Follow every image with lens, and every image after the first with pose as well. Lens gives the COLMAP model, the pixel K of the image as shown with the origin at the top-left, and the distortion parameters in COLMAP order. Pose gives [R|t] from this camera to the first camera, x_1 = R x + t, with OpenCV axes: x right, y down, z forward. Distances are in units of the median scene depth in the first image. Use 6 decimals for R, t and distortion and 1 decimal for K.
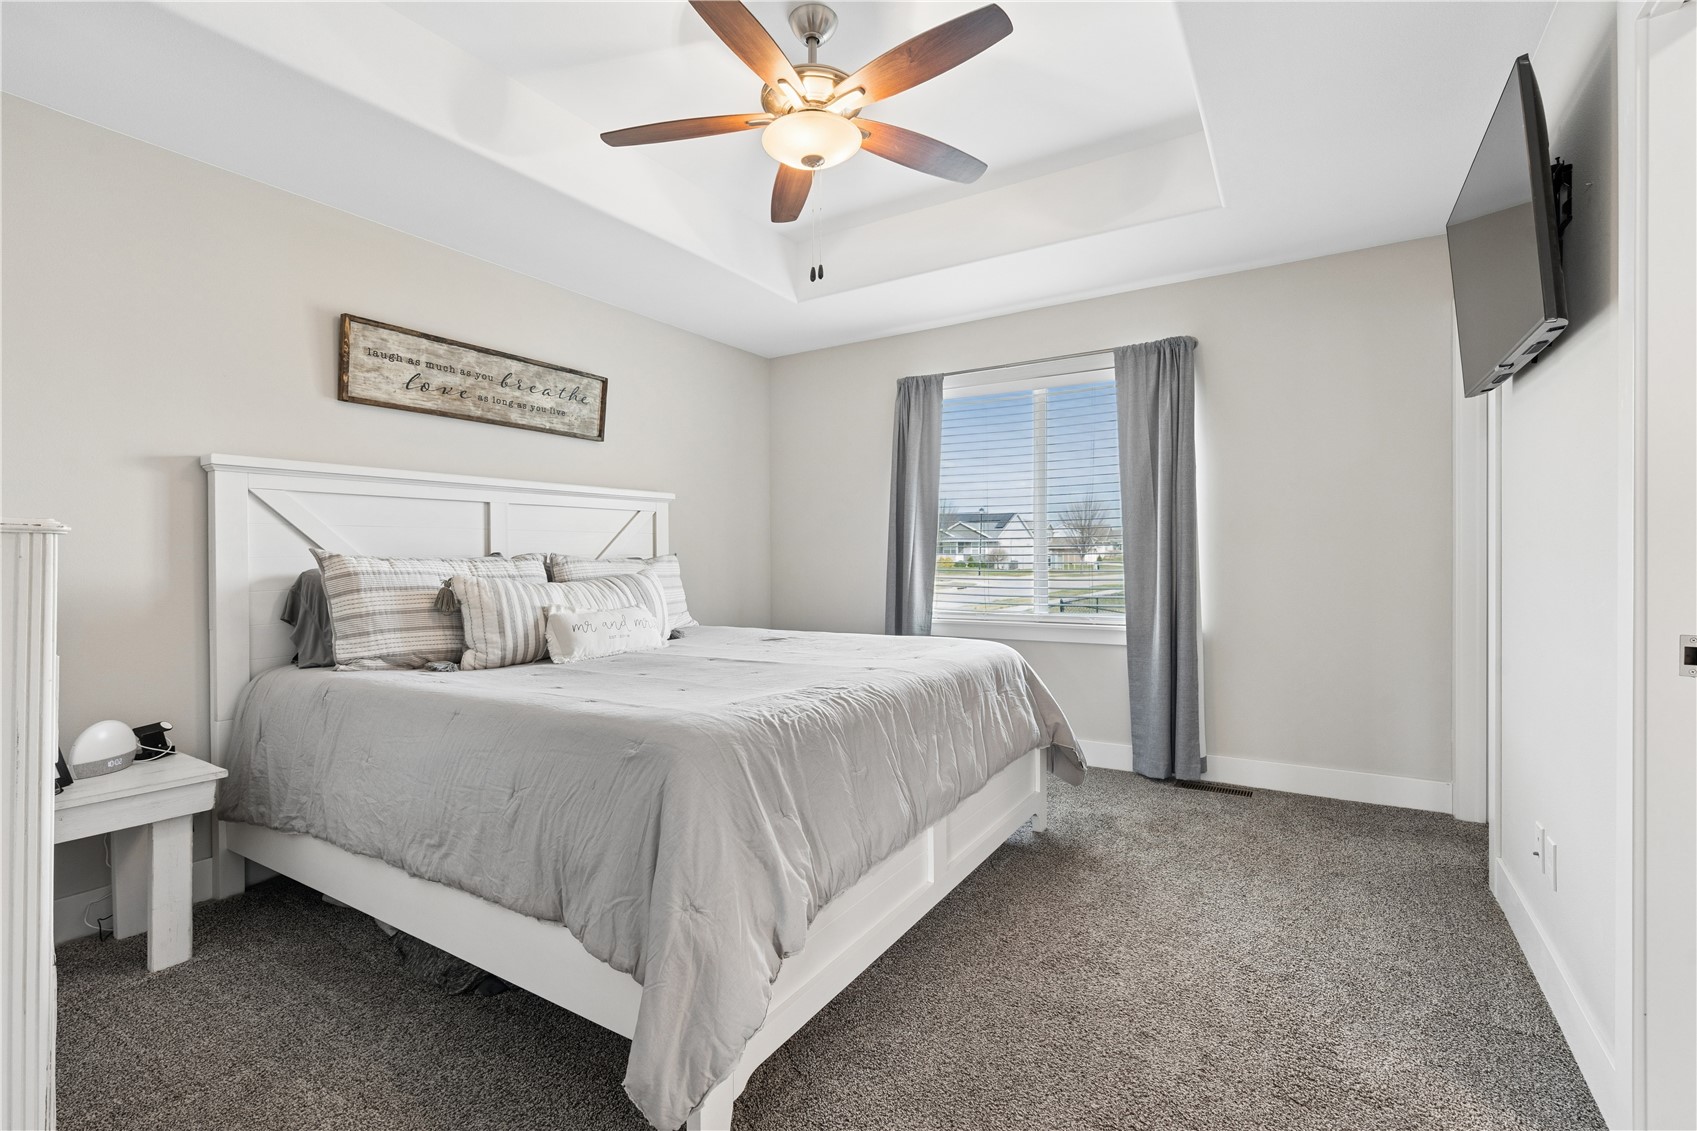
lens RADIAL K [[784.2, 0, 839.1], [0, 784.2, 574.4], [0, 0, 1]] dist [-0.002681, 0.000408]
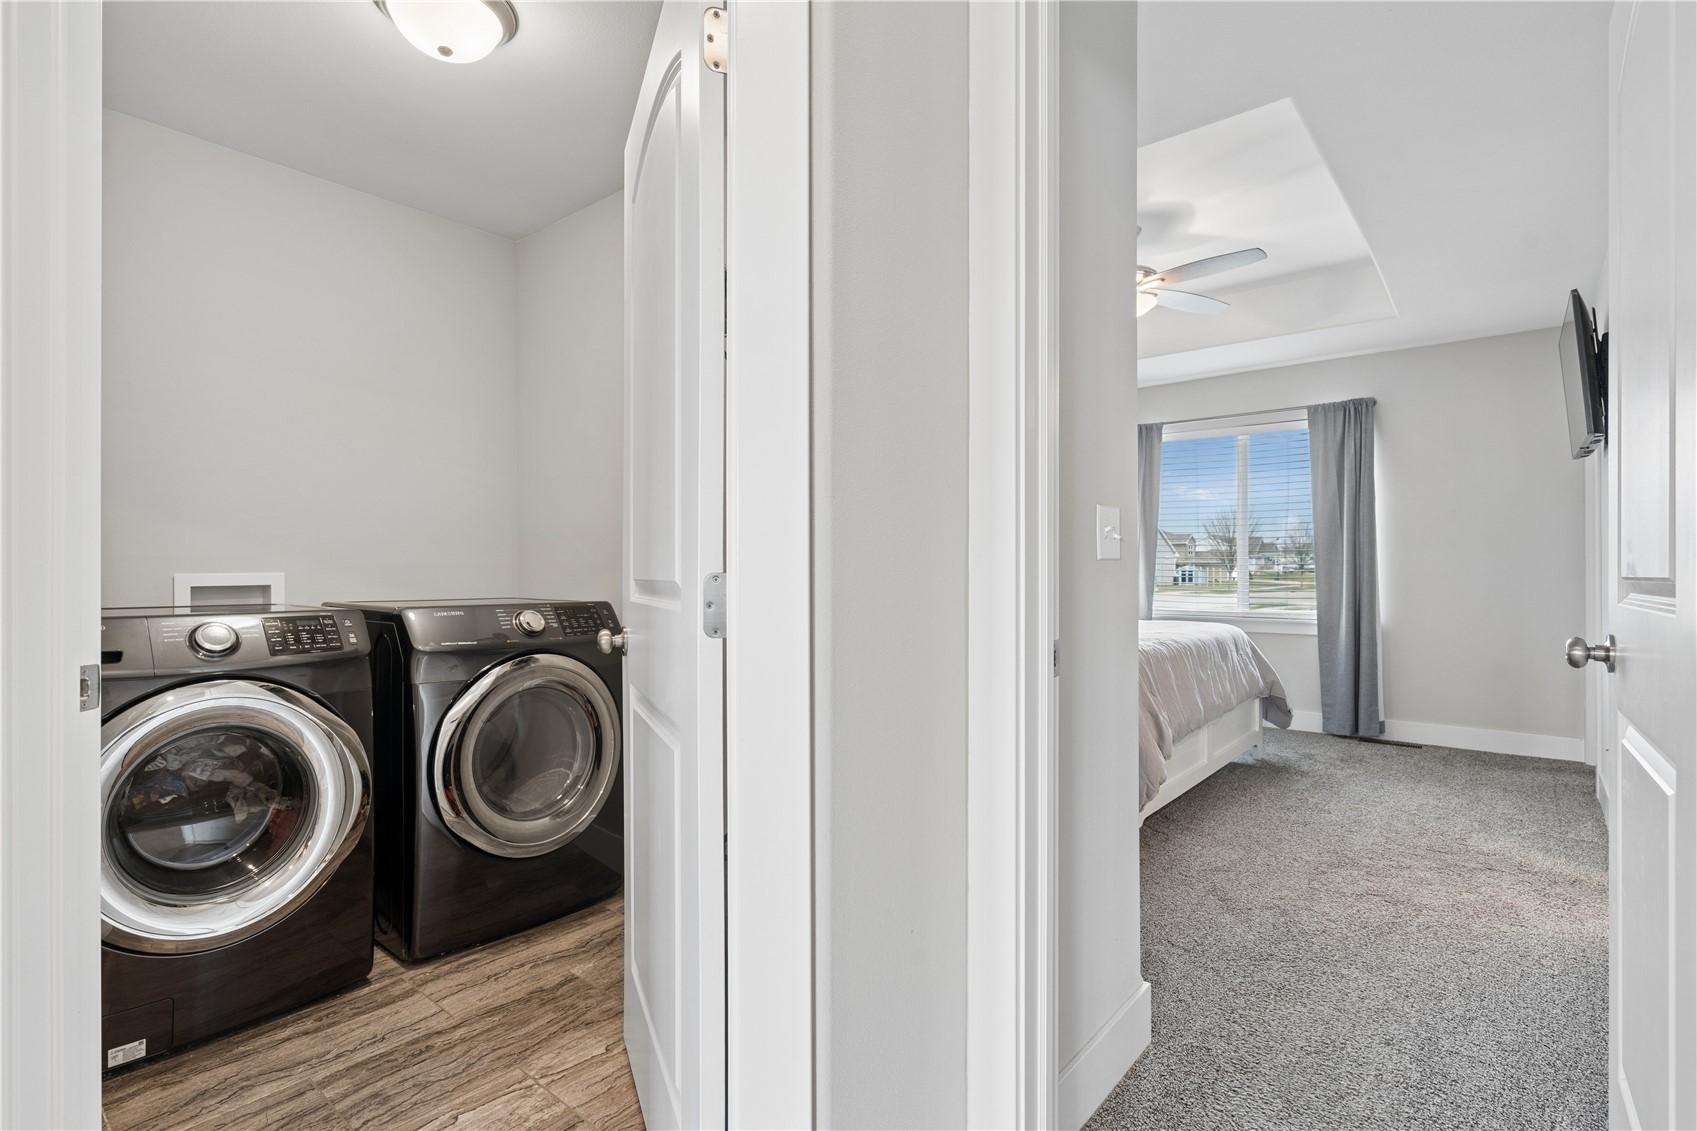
lens RADIAL K [[839.5, 0, 853.7], [0, 839.5, 572.9], [0, 0, 1]] dist [0.002282, 0.000959]
pose [[0.992907, 0.008974, -0.118557, -0.240766], [-0.011167, 0.999778, -0.017845, 0.022490], [0.118370, 0.019043, 0.992787, -0.490991]]
